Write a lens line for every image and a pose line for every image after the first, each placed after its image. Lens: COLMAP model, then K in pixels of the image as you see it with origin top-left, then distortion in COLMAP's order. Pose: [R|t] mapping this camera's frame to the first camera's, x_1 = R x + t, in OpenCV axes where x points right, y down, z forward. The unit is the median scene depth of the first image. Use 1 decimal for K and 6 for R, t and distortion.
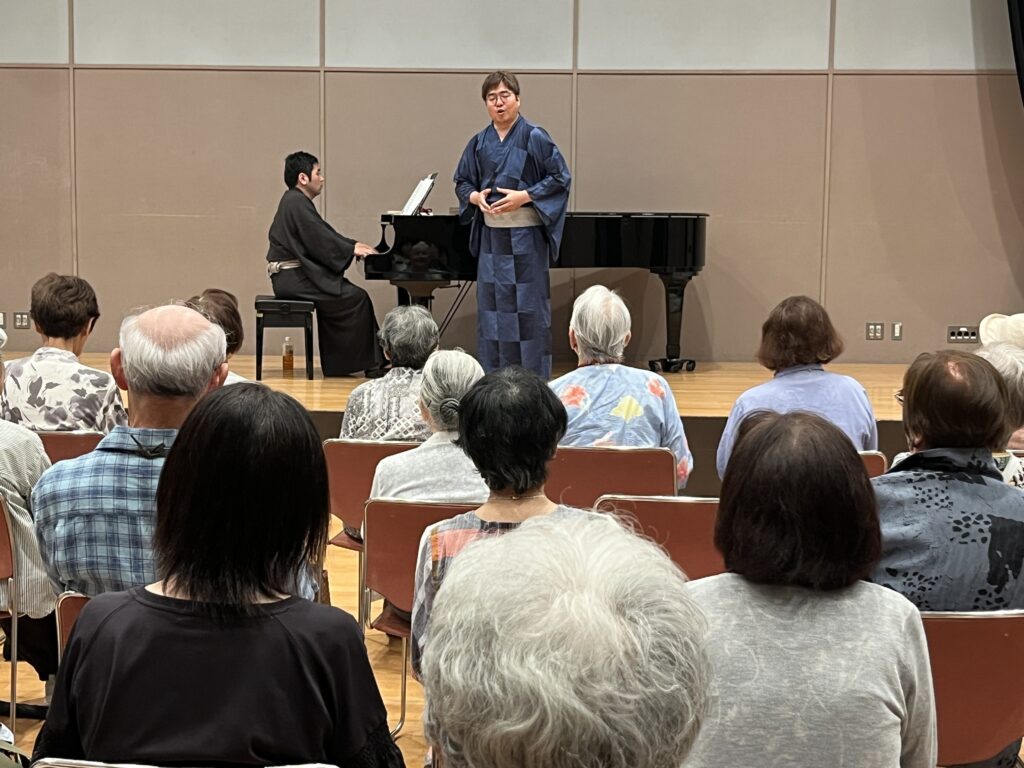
lens RADIAL K [[1553.6, 0, 512.0], [0, 1553.6, 384.0], [0, 0, 1]] dist [0.221045, -0.886329]
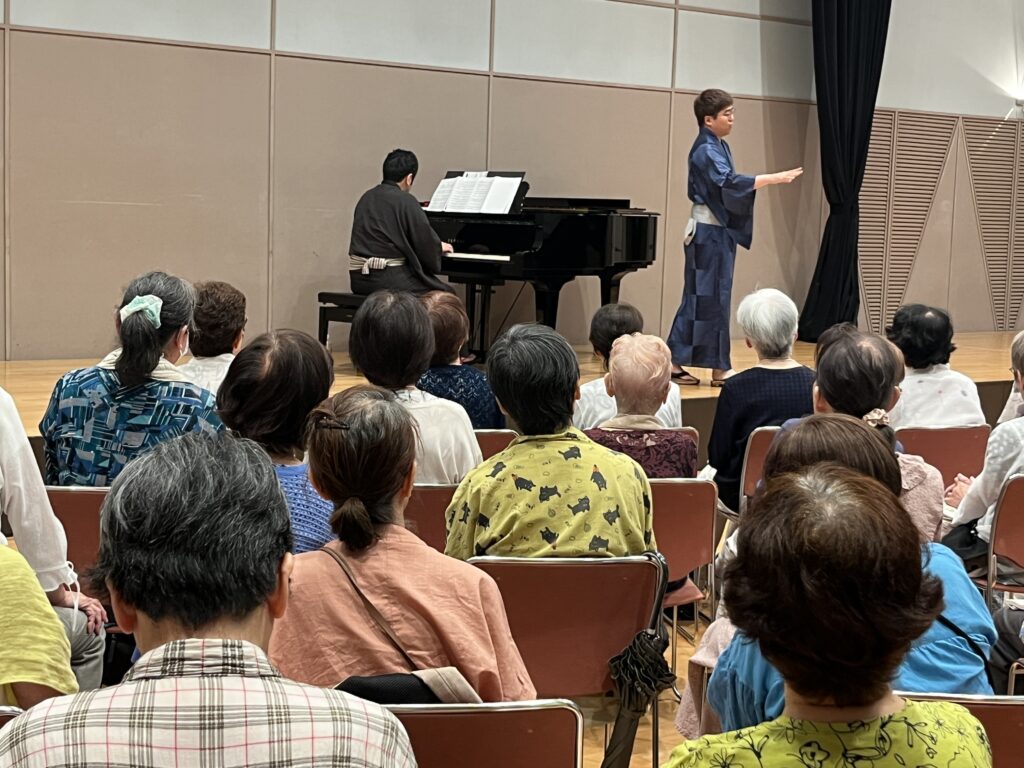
lens RADIAL K [[1553.6, 0, 512.0], [0, 1553.6, 384.0], [0, 0, 1]] dist [0.221045, -0.886329]
pose [[0.794890, -0.051844, 0.604535, -0.602926], [0.033658, 0.998576, 0.041380, -0.032750], [-0.605820, -0.012545, 0.795503, 0.142930]]
